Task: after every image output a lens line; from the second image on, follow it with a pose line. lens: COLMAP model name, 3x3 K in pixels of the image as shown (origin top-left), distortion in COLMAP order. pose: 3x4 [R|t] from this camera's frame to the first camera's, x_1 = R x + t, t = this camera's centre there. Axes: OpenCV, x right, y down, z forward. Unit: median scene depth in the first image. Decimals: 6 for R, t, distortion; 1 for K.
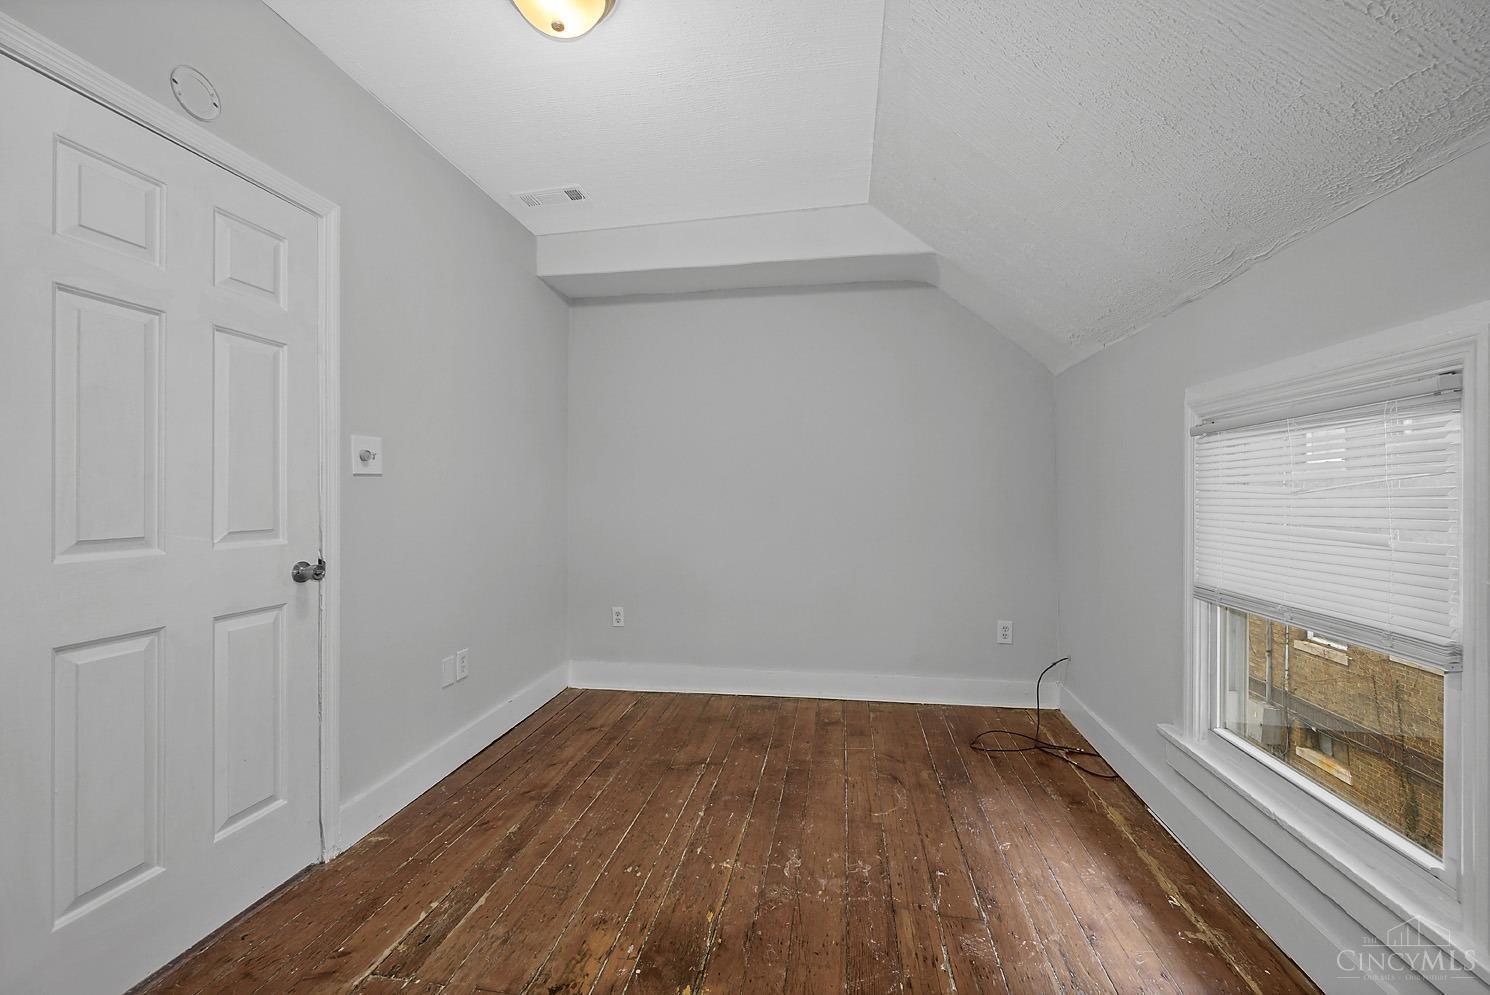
lens RADIAL K [[621.0, 0, 745.0], [0, 621.0, 497.5], [0, 0, 1]] dist [-0.000968, -0.000061]
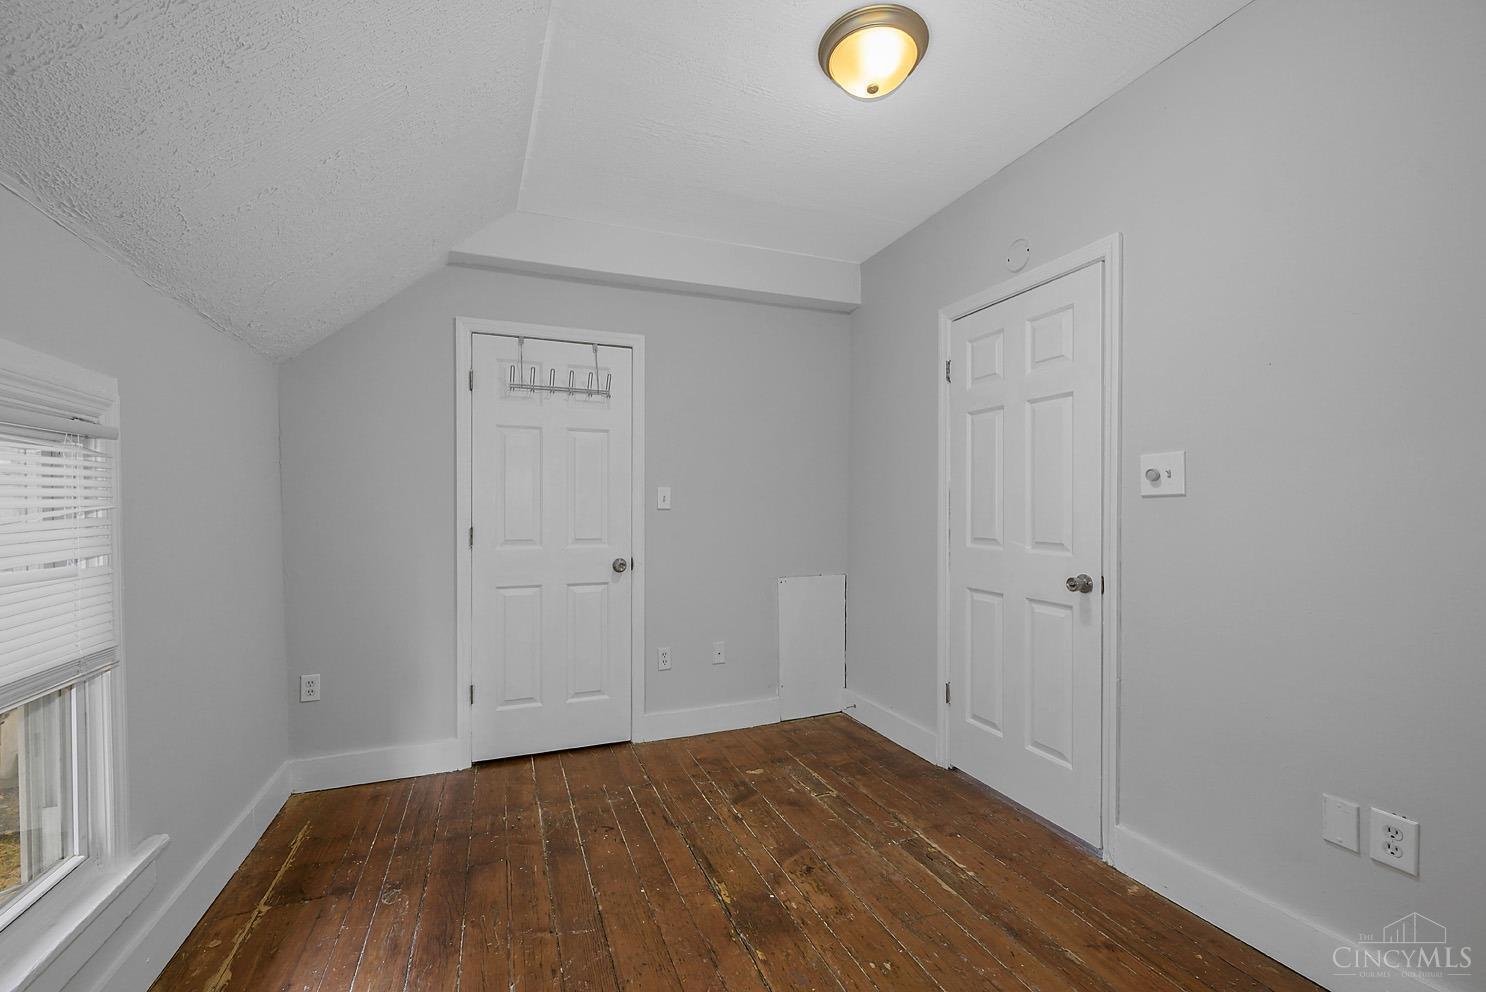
lens RADIAL K [[619.3, 0, 743.0], [0, 619.3, 496.0], [0, 0, 1]] dist [-0.000968, -0.000061]
pose [[-0.863551, -0.008322, -0.504192, 0.448694], [-0.000732, 0.999883, -0.015251, -0.027324], [0.504261, -0.012801, -0.863457, 1.780721]]
